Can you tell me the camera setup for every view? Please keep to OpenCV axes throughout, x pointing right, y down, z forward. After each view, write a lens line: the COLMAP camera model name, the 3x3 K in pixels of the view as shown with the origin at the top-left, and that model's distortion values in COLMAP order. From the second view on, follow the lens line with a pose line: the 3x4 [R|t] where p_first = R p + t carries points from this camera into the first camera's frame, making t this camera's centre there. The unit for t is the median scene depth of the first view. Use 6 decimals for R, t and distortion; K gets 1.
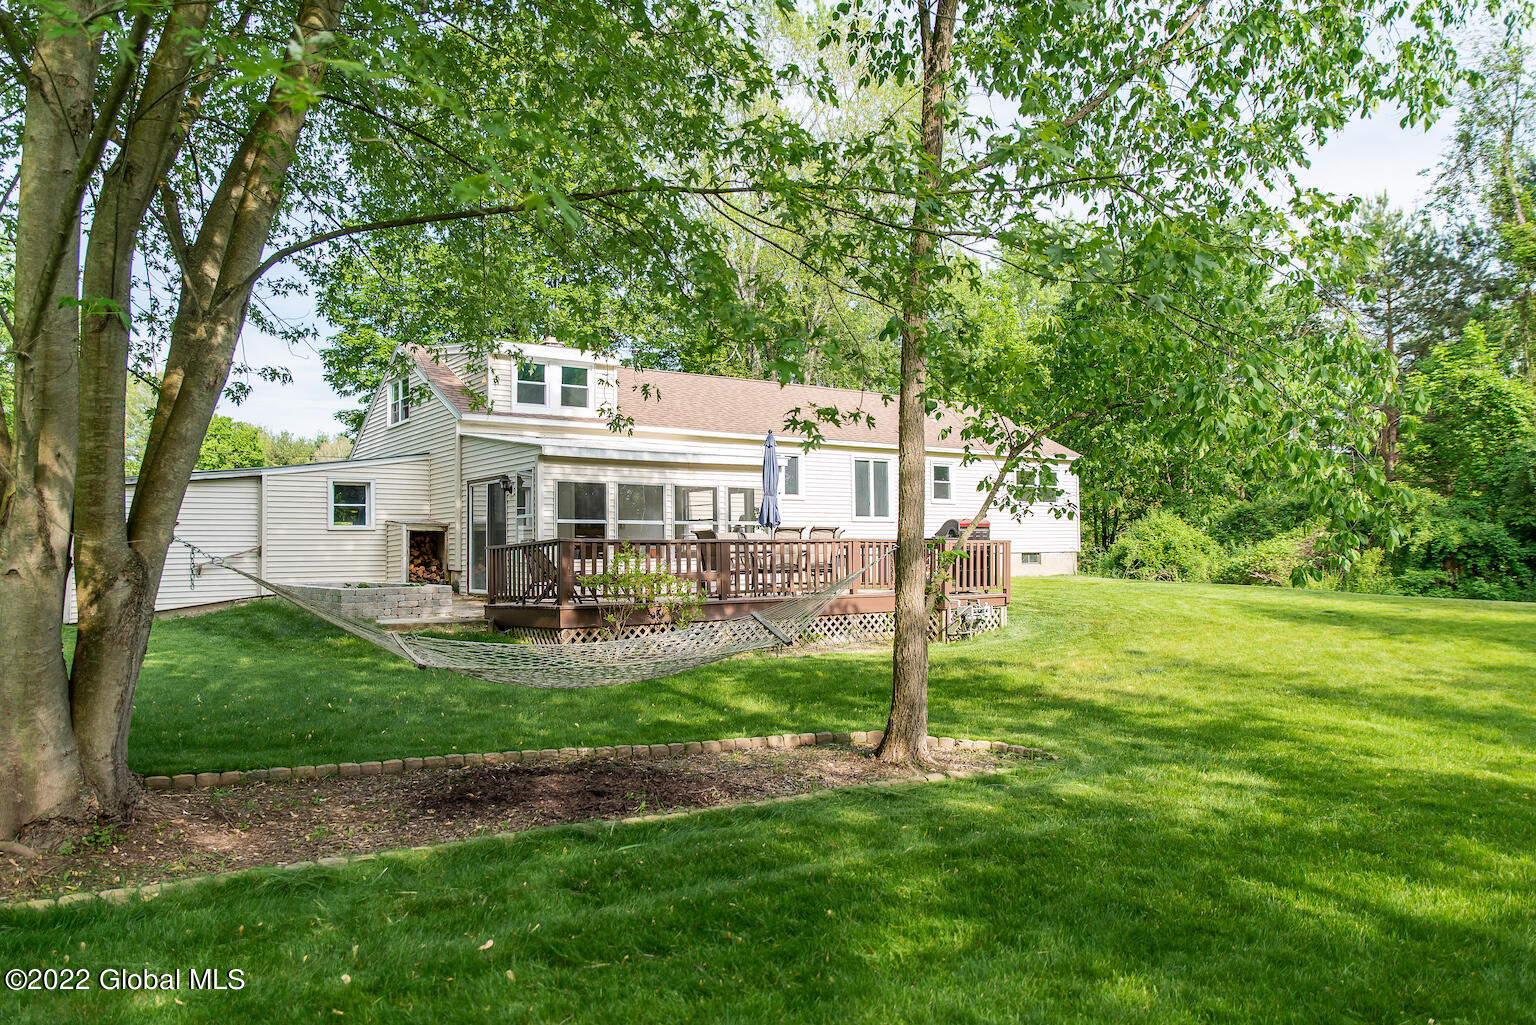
lens RADIAL K [[1017.6, 0, 768.0], [0, 1017.6, 512.5], [0, 0, 1]] dist [-0.006151, -0.000316]
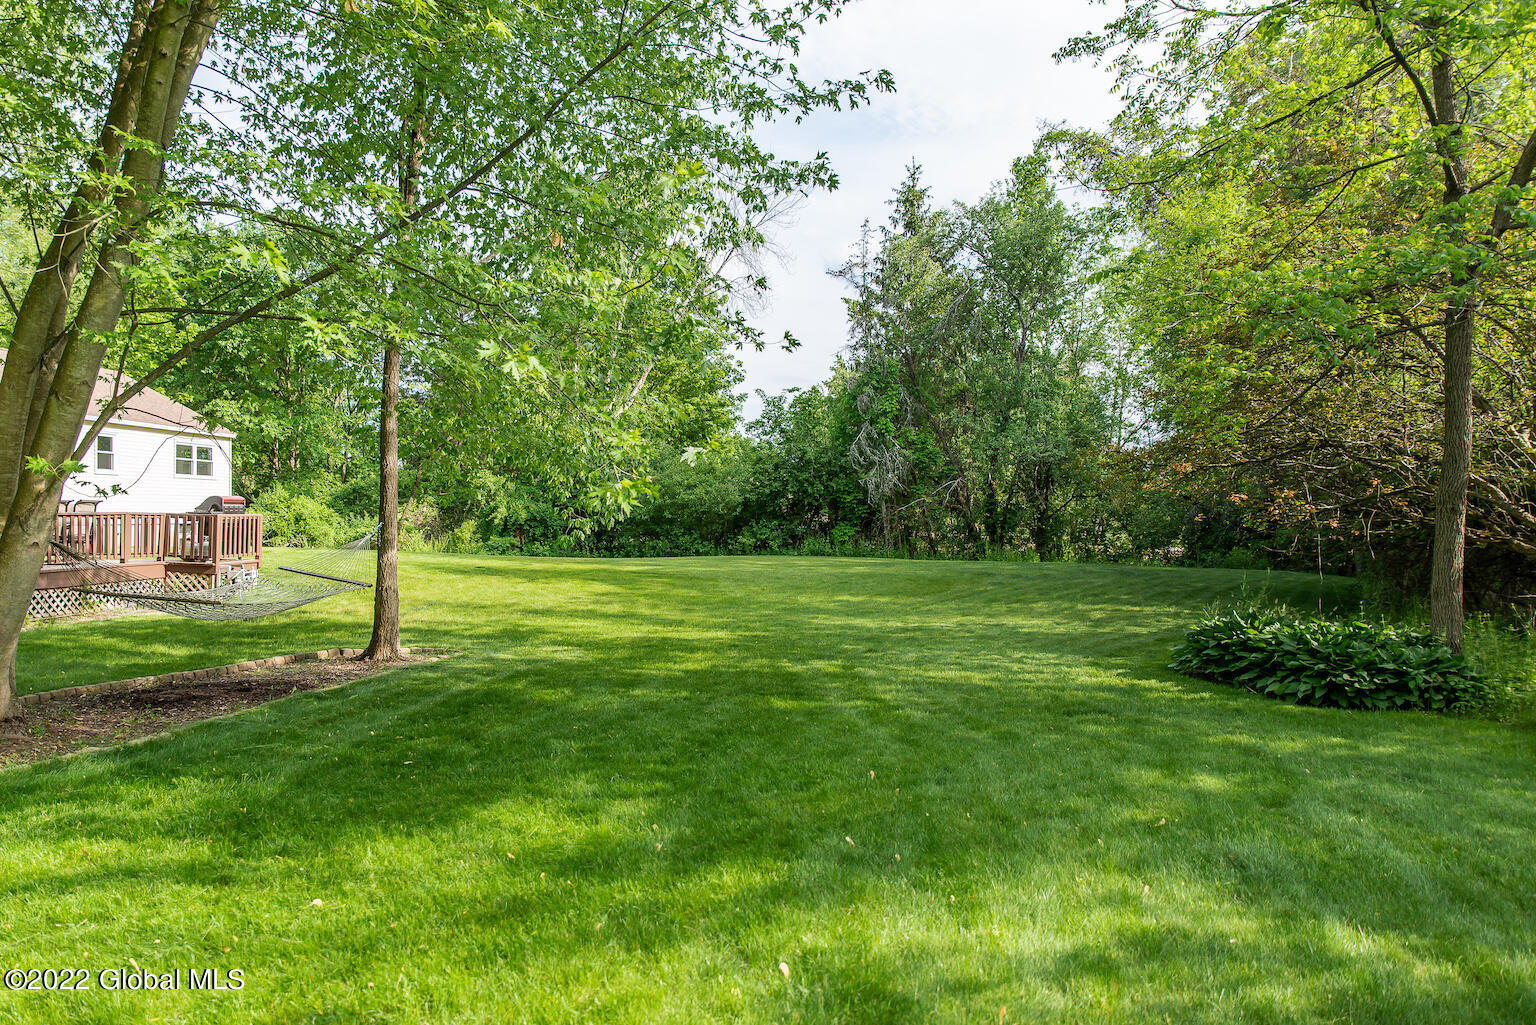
lens RADIAL K [[1017.6, 0, 768.0], [0, 1017.6, 512.5], [0, 0, 1]] dist [-0.006151, -0.000316]
pose [[0.619459, 0.010360, 0.784960, -0.203631], [-0.034096, 0.999324, 0.013719, -0.006879], [-0.784288, -0.035262, 0.619394, -0.120227]]
